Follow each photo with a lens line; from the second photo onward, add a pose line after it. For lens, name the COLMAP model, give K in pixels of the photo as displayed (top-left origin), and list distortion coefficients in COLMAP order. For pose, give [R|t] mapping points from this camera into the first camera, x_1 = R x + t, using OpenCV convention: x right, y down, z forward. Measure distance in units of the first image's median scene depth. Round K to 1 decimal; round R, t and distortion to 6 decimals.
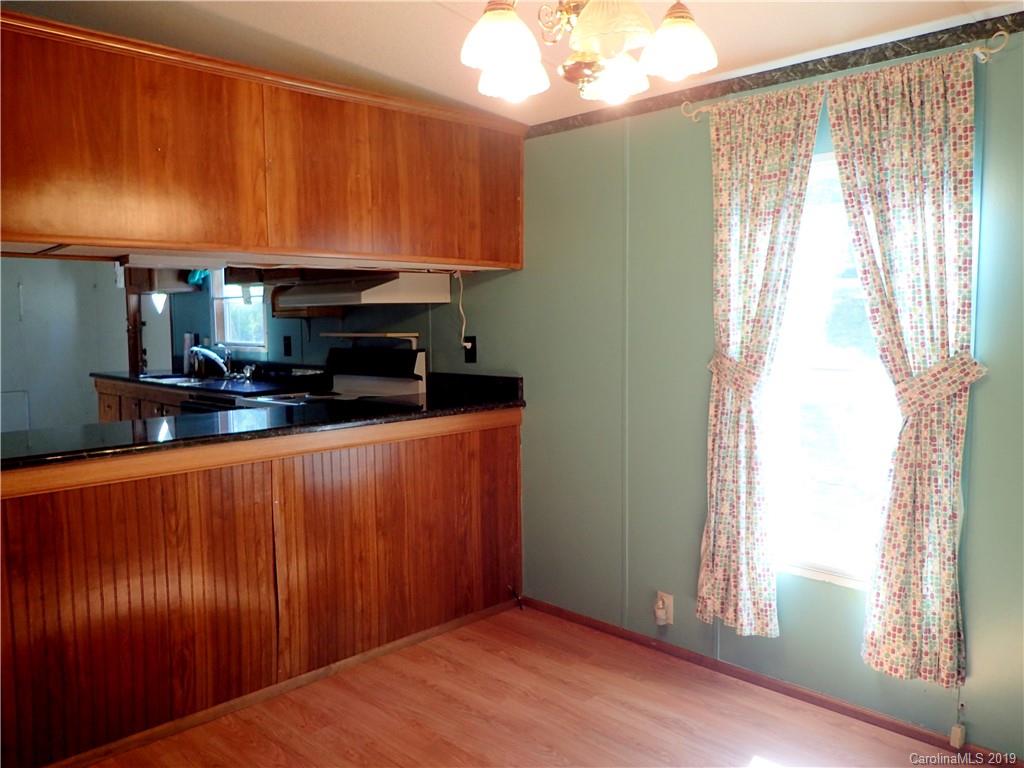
lens RADIAL K [[772.0, 0, 512.0], [0, 772.0, 379.2], [0, 0, 1]] dist [-0.001474, -0.000906]
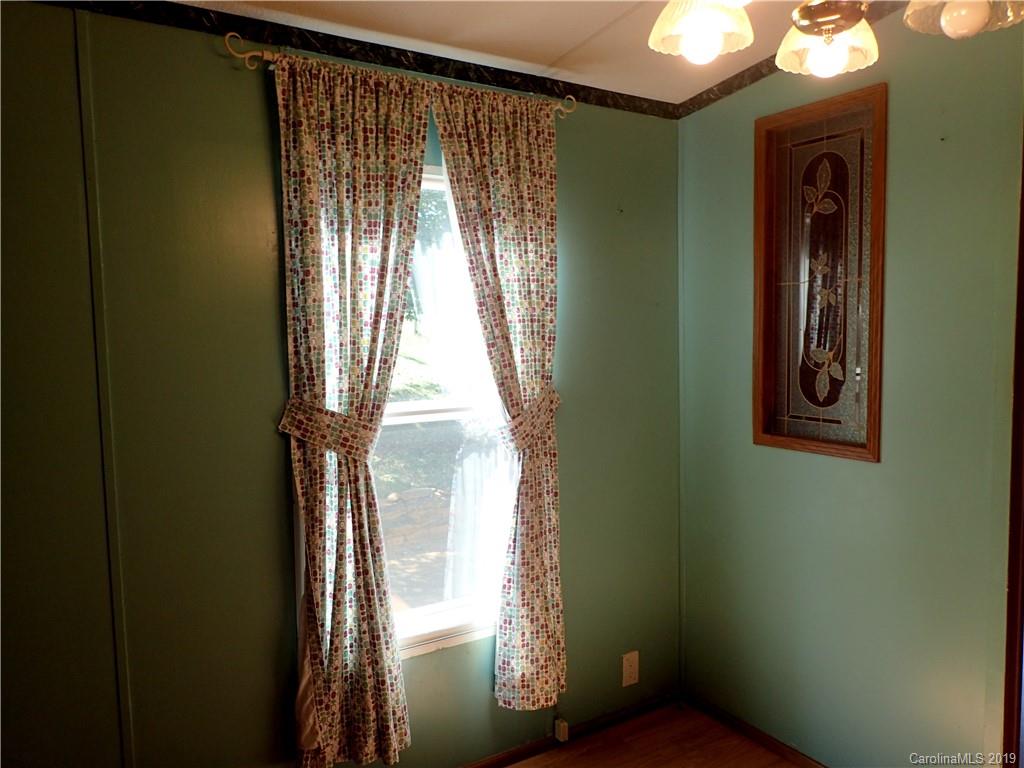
lens RADIAL K [[751.2, 0, 515.4], [0, 751.2, 380.2], [0, 0, 1]] dist [0.000592, -0.004700]
pose [[0.243304, -0.075759, 0.966987, -0.421291], [0.084332, 0.994822, 0.056720, -0.095835], [-0.966277, 0.067748, 0.248433, 0.742095]]
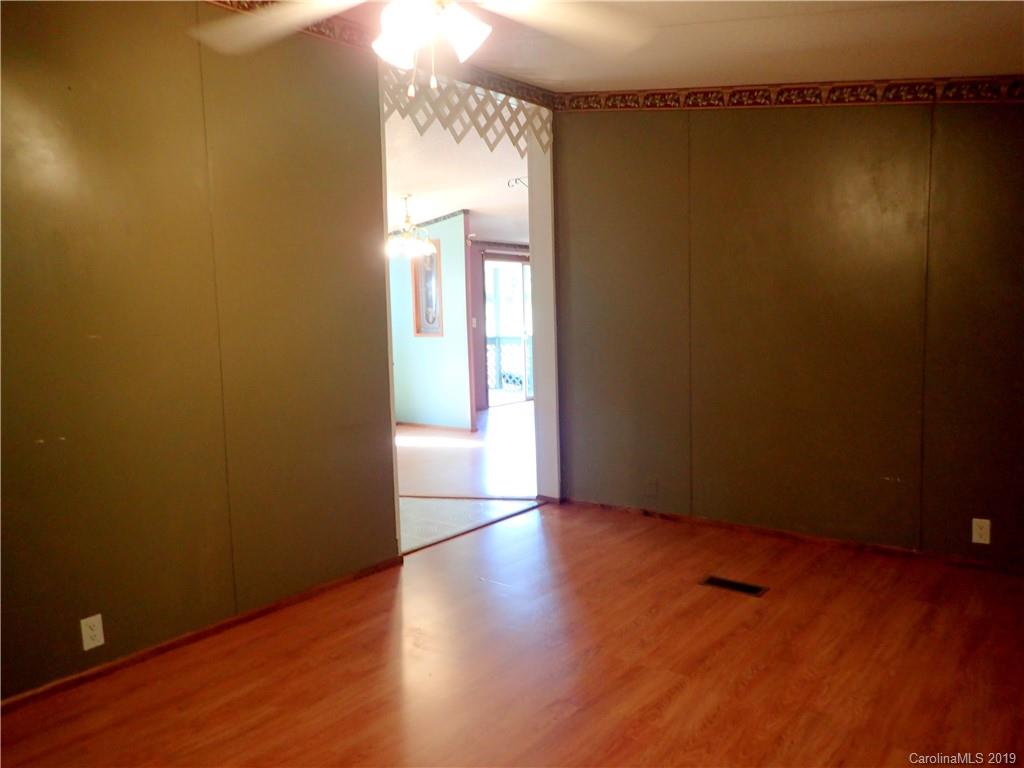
lens RADIAL K [[751.2, 0, 515.4], [0, 751.2, 380.2], [0, 0, 1]] dist [0.000592, -0.004700]
pose [[-0.099713, -0.094701, 0.990499, -2.865197], [0.099091, 0.989567, 0.104587, -0.043340], [-0.990070, 0.108578, -0.089289, 0.556850]]
